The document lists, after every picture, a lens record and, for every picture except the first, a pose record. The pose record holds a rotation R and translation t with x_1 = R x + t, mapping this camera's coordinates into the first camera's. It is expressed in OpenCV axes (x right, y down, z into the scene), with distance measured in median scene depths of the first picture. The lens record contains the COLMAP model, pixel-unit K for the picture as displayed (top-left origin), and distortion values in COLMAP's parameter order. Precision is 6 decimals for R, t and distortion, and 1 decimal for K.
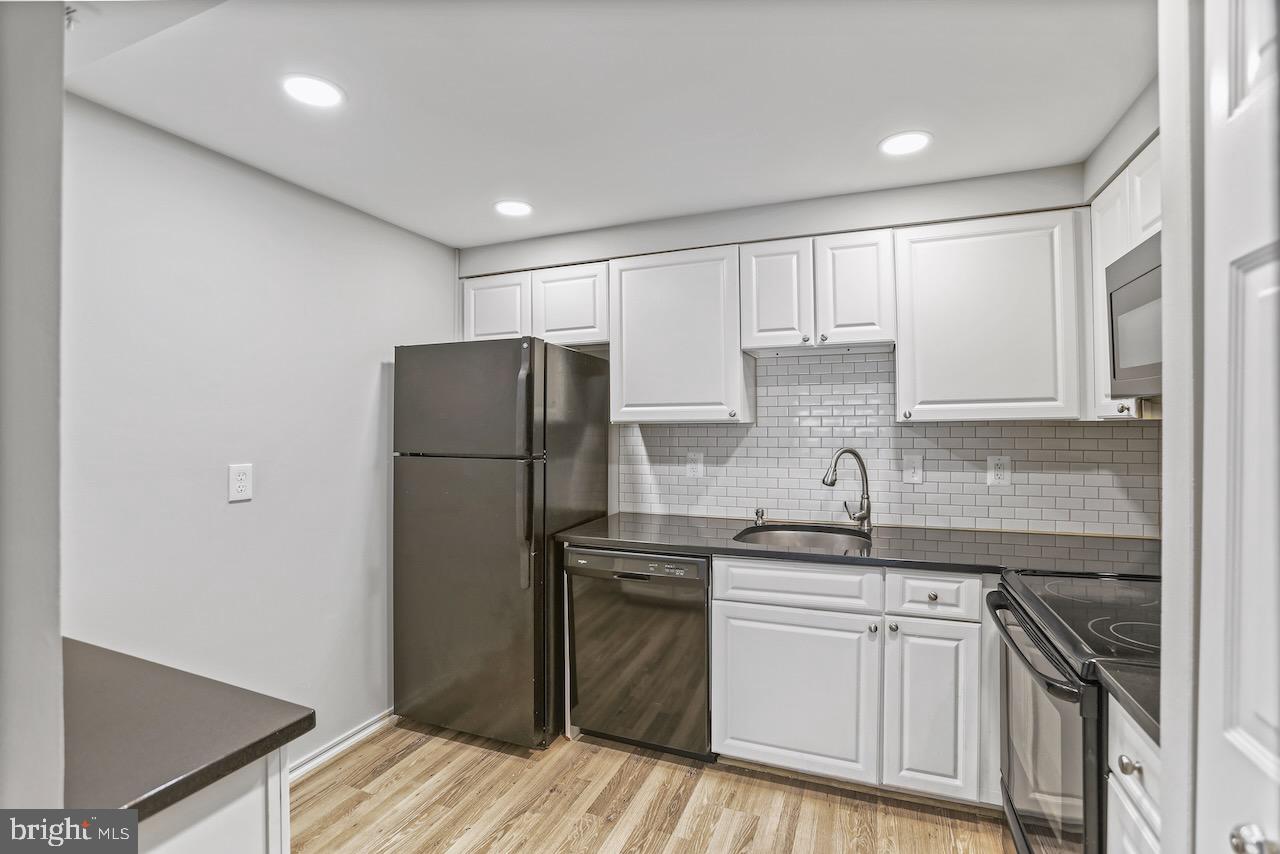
lens RADIAL K [[588.5, 0, 649.9], [0, 588.5, 420.9], [0, 0, 1]] dist [-0.060196, 0.019066]
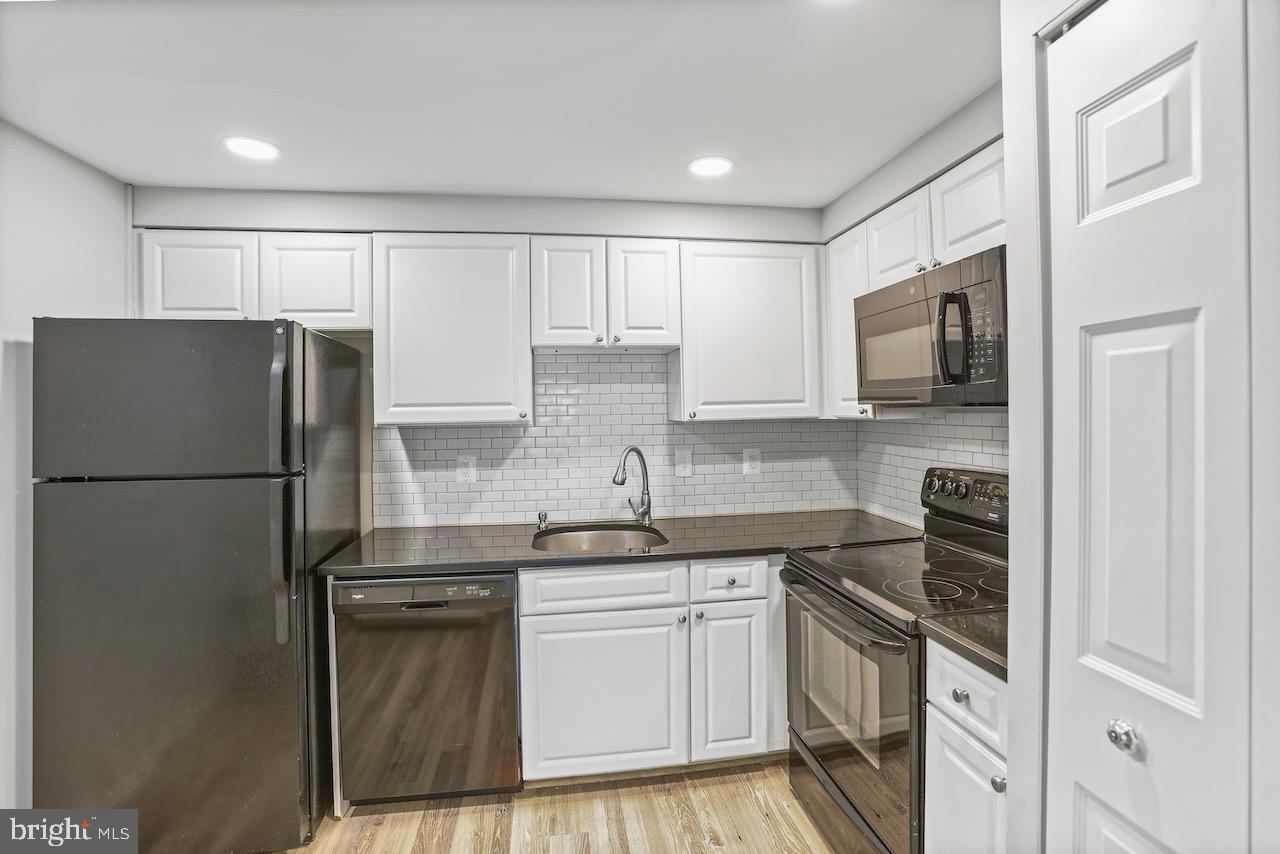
lens RADIAL K [[588.5, 0, 648.4], [0, 588.5, 409.3], [0, 0, 1]] dist [-0.060196, 0.019066]
pose [[0.857317, -0.006997, 0.514741, -0.178315], [0.005681, 0.999975, 0.004131, -0.024118], [-0.514757, -0.000618, 0.857336, 0.097950]]
